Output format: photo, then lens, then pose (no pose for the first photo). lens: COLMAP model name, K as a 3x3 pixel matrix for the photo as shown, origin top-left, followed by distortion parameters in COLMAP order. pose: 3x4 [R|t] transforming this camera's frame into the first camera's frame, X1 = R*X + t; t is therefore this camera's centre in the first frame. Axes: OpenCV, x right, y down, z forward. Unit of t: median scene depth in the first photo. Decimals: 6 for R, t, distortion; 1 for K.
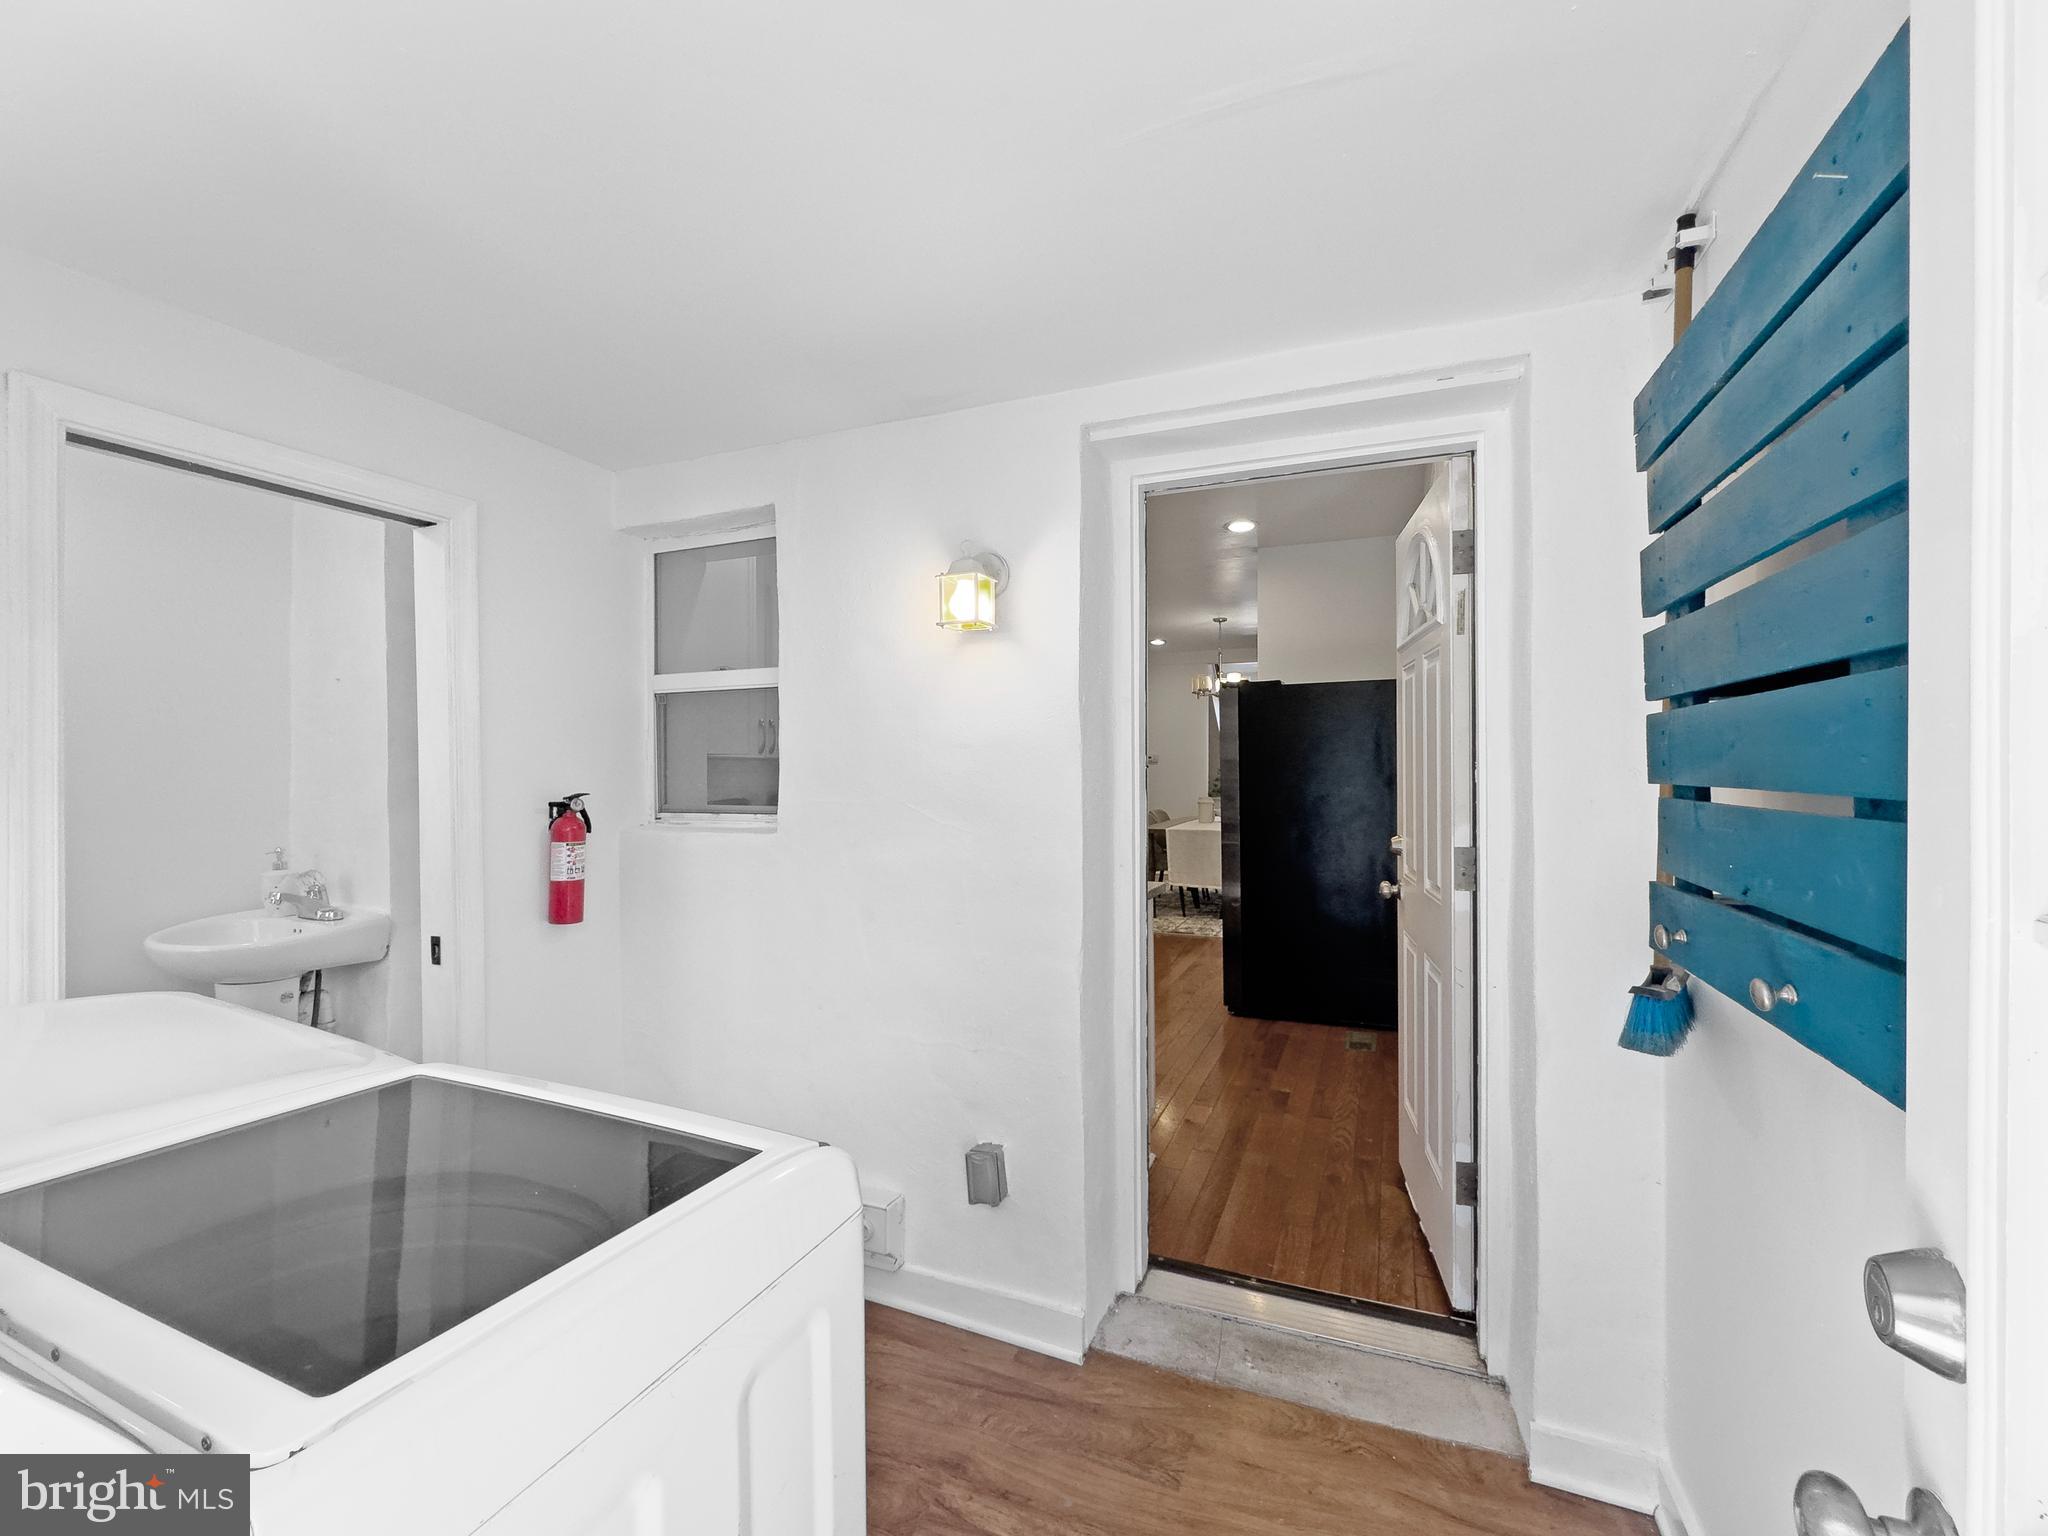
lens RADIAL K [[839.9, 0, 1030.4], [0, 839.9, 756.4], [0, 0, 1]] dist [0.004144, 0.000248]
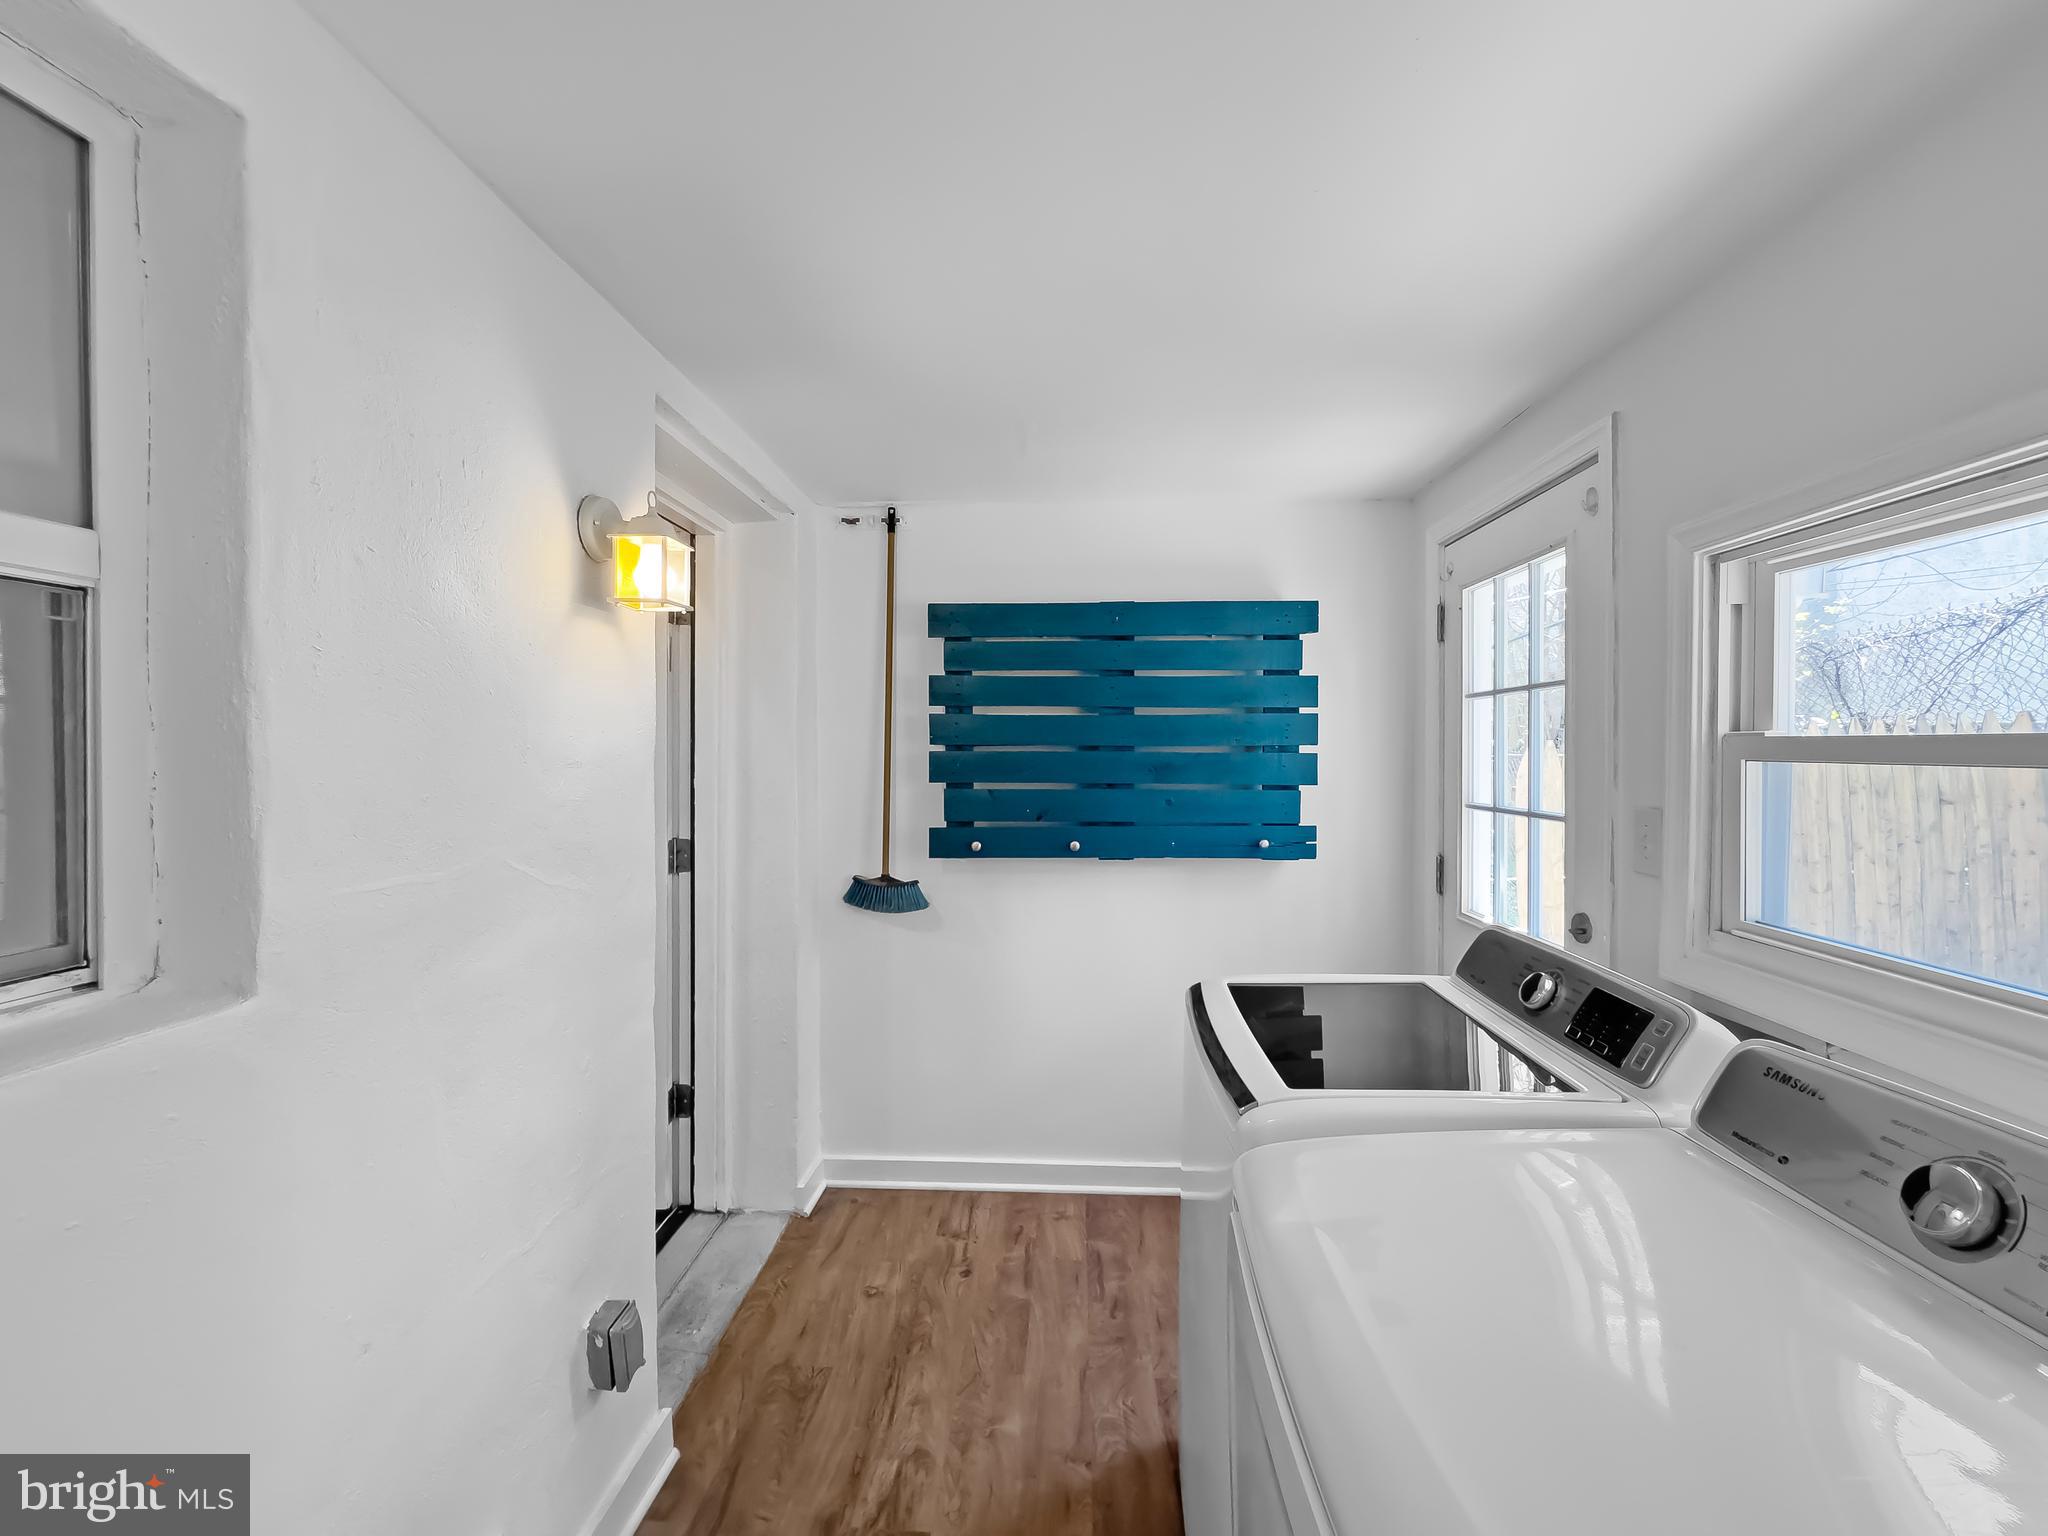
lens RADIAL K [[839.9, 0, 1032.1], [0, 839.9, 767.8], [0, 0, 1]] dist [0.004144, 0.000248]
pose [[-0.308768, -0.007374, 0.951109, -1.028495], [0.005993, 0.999935, 0.009698, -0.017789], [-0.951119, 0.008695, -0.308704, 1.038959]]
